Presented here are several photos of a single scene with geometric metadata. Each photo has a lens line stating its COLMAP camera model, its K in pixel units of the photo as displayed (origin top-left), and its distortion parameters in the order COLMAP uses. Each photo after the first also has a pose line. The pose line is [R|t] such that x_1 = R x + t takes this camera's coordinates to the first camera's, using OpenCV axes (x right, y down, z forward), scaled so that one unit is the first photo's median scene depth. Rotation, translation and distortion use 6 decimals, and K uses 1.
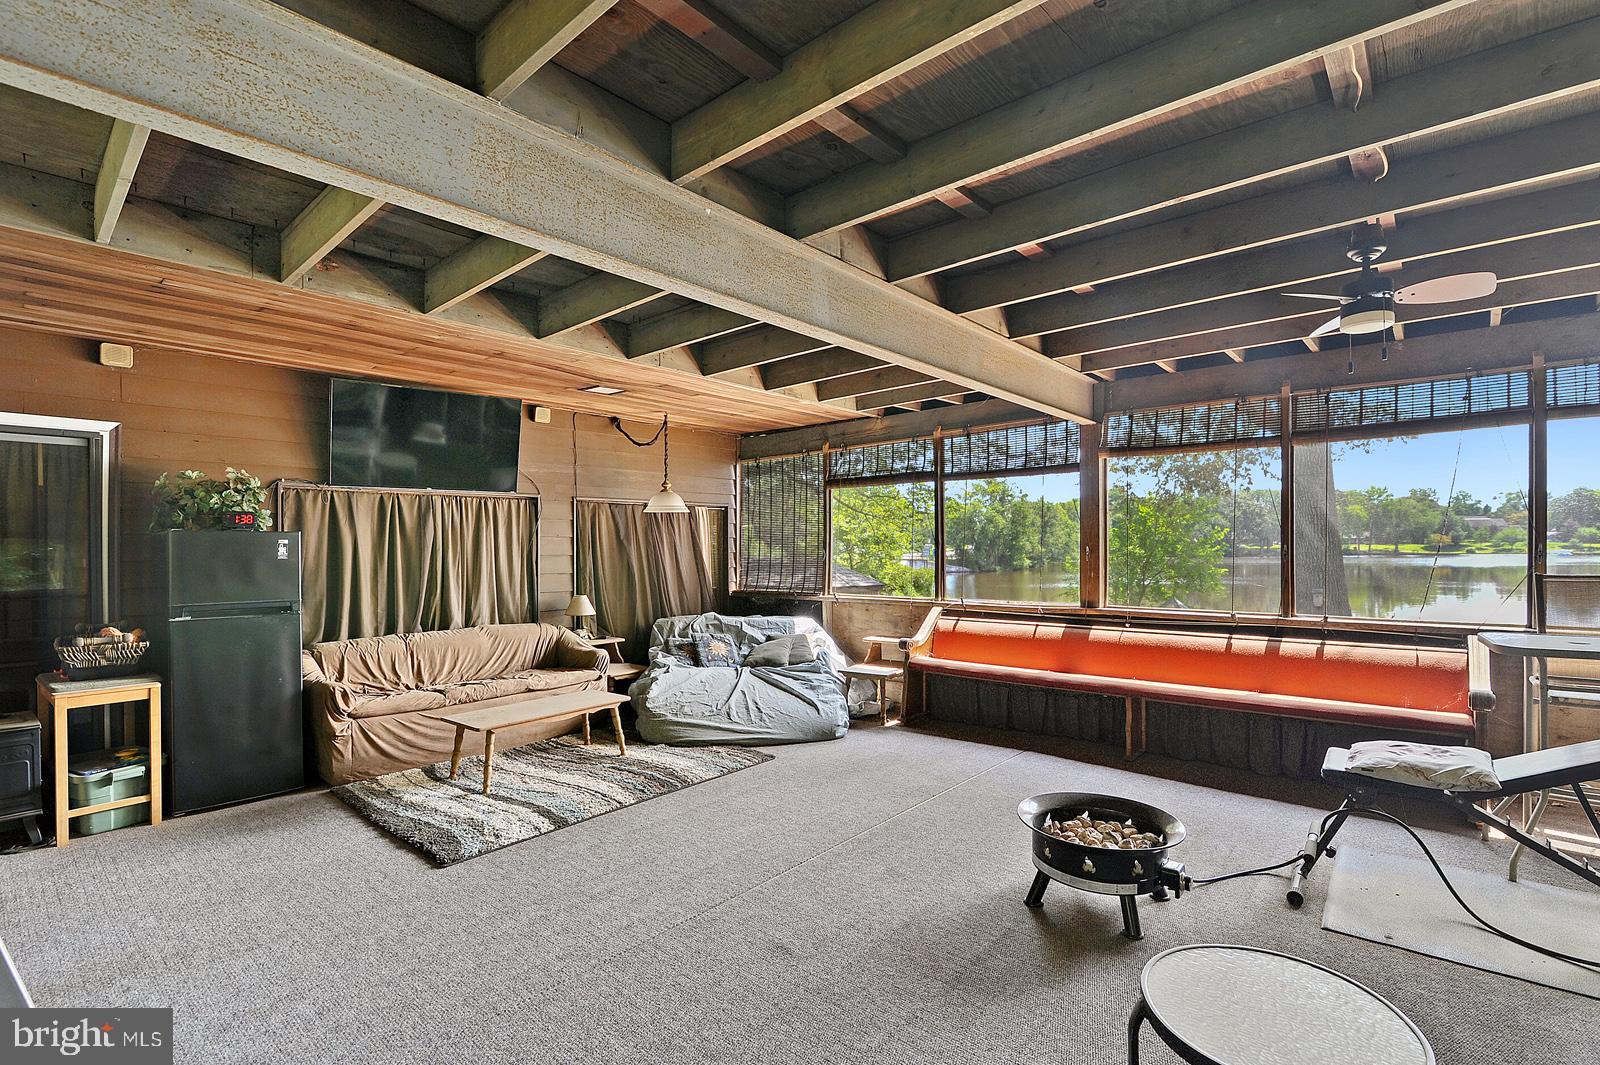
lens RADIAL K [[747.2, 0, 808.4], [0, 747.2, 543.6], [0, 0, 1]] dist [-0.012543, 0.000128]
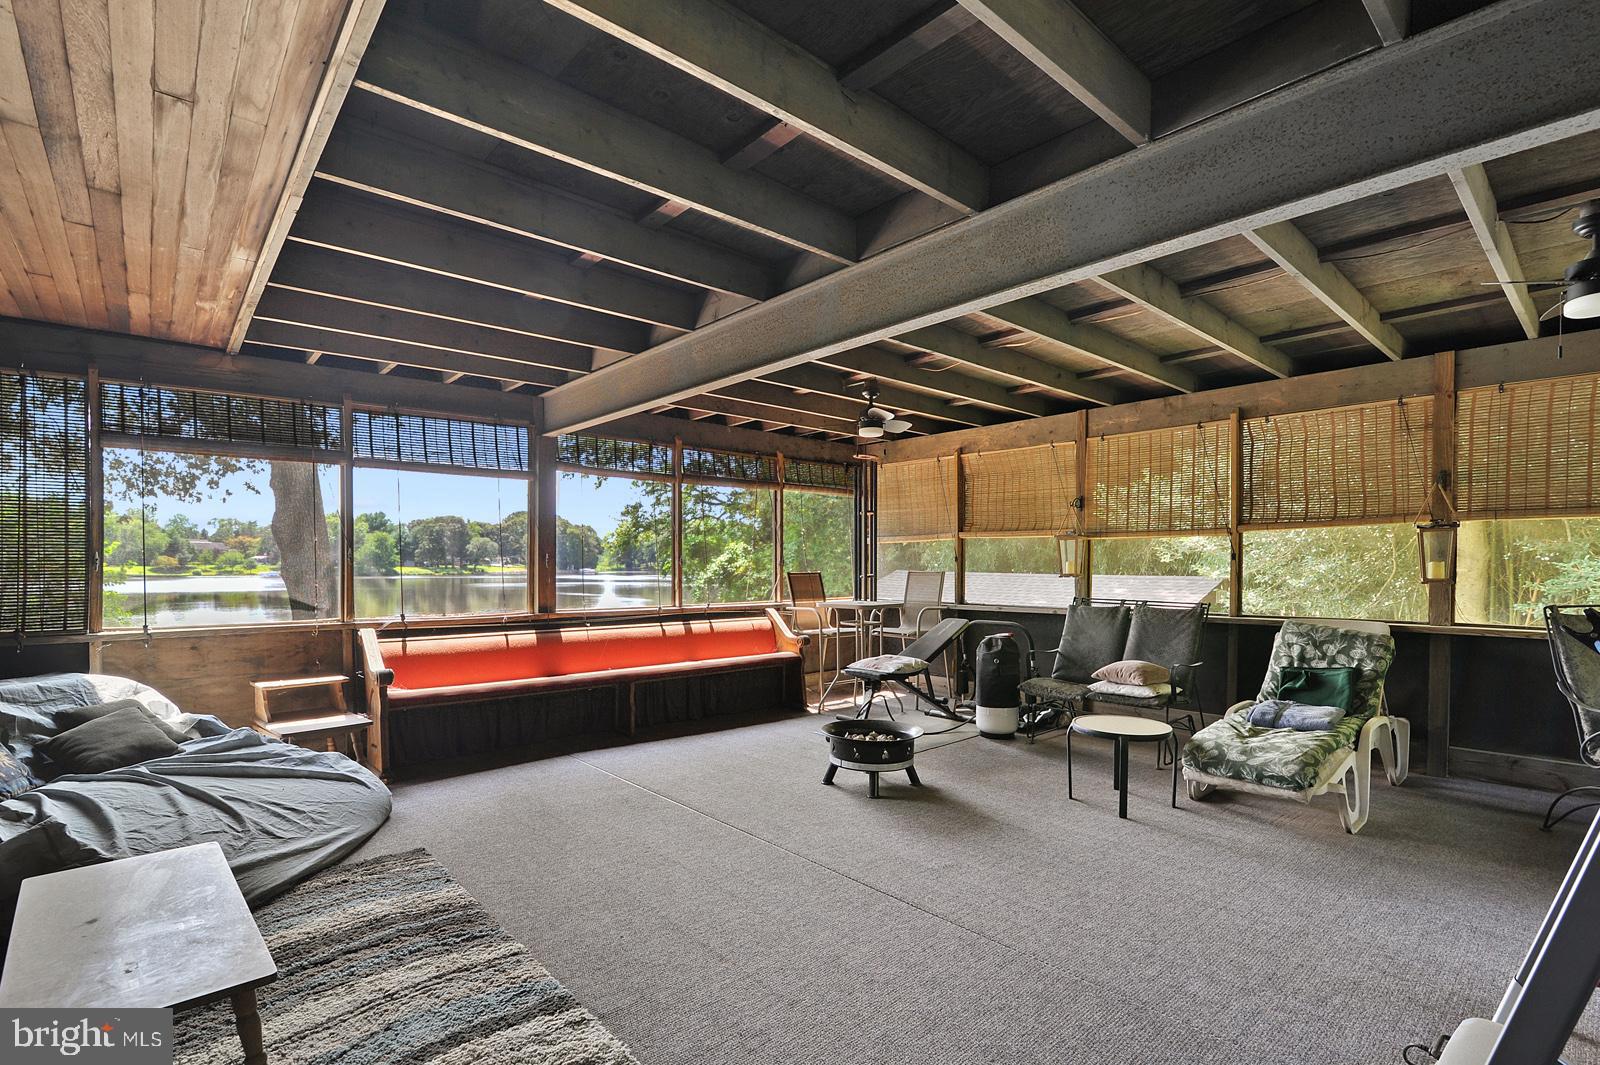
lens RADIAL K [[747.2, 0, 808.4], [0, 747.2, 543.6], [0, 0, 1]] dist [-0.012543, 0.000128]
pose [[0.119614, 0.036383, 0.992154, -0.625165], [-0.005820, 0.999337, -0.035945, 0.024898], [-0.992803, -0.001475, 0.119747, 0.515125]]
